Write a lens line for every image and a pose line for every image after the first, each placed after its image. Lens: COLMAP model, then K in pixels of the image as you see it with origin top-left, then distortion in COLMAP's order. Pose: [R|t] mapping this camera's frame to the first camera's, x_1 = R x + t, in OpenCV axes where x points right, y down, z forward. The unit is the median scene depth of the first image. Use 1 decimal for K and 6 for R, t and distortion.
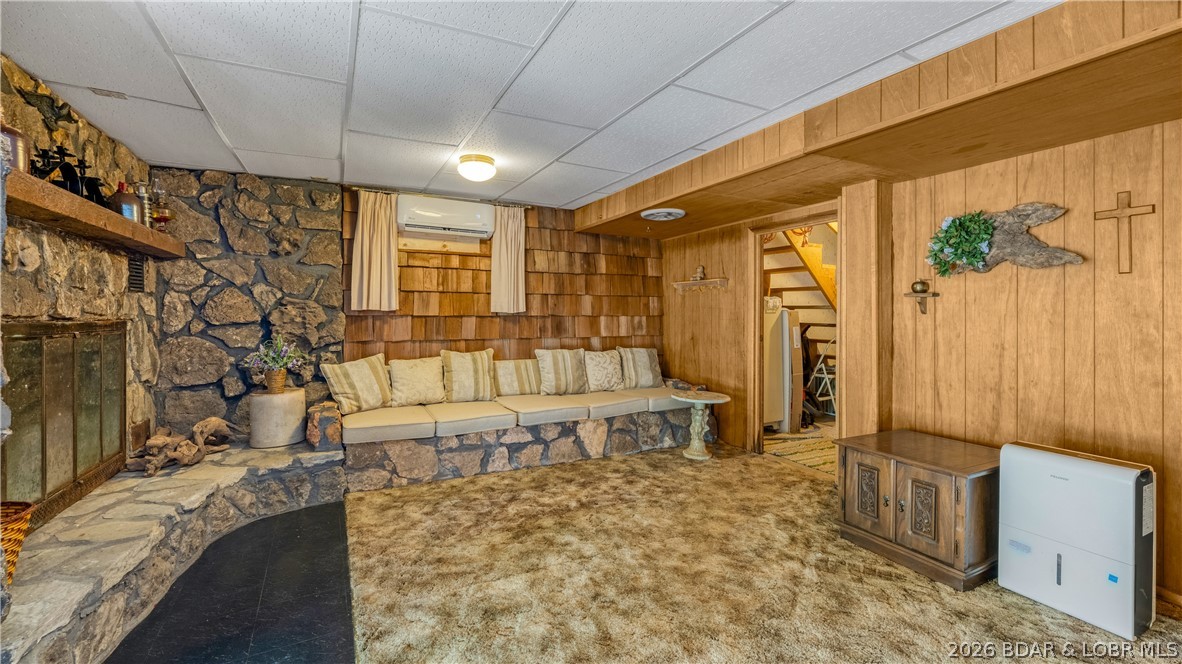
lens RADIAL K [[487.3, 0, 588.4], [0, 487.3, 308.7], [0, 0, 1]] dist [-0.001292, -0.000197]
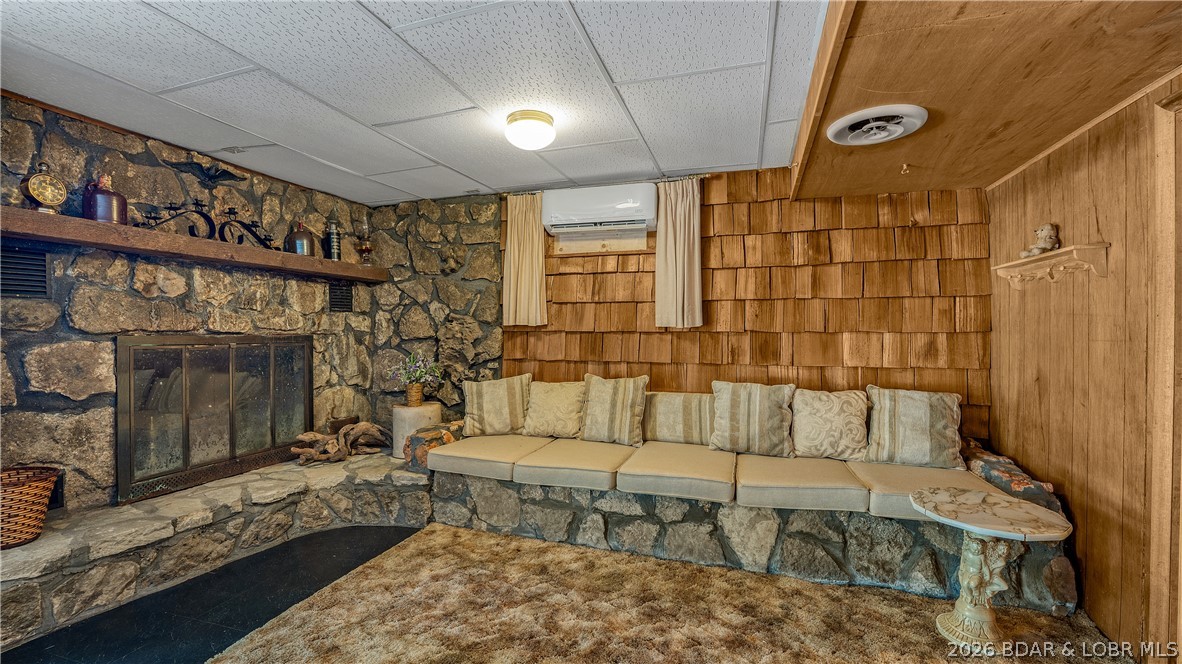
lens RADIAL K [[497.0, 0, 591.0], [0, 497.0, 332.0], [0, 0, 1]] dist [-0.021424, -0.000132]
pose [[0.702432, 0.000902, -0.711750, 0.315992], [0.008128, 0.999924, 0.009290, 0.008219], [0.711704, -0.012311, 0.702371, 0.455016]]
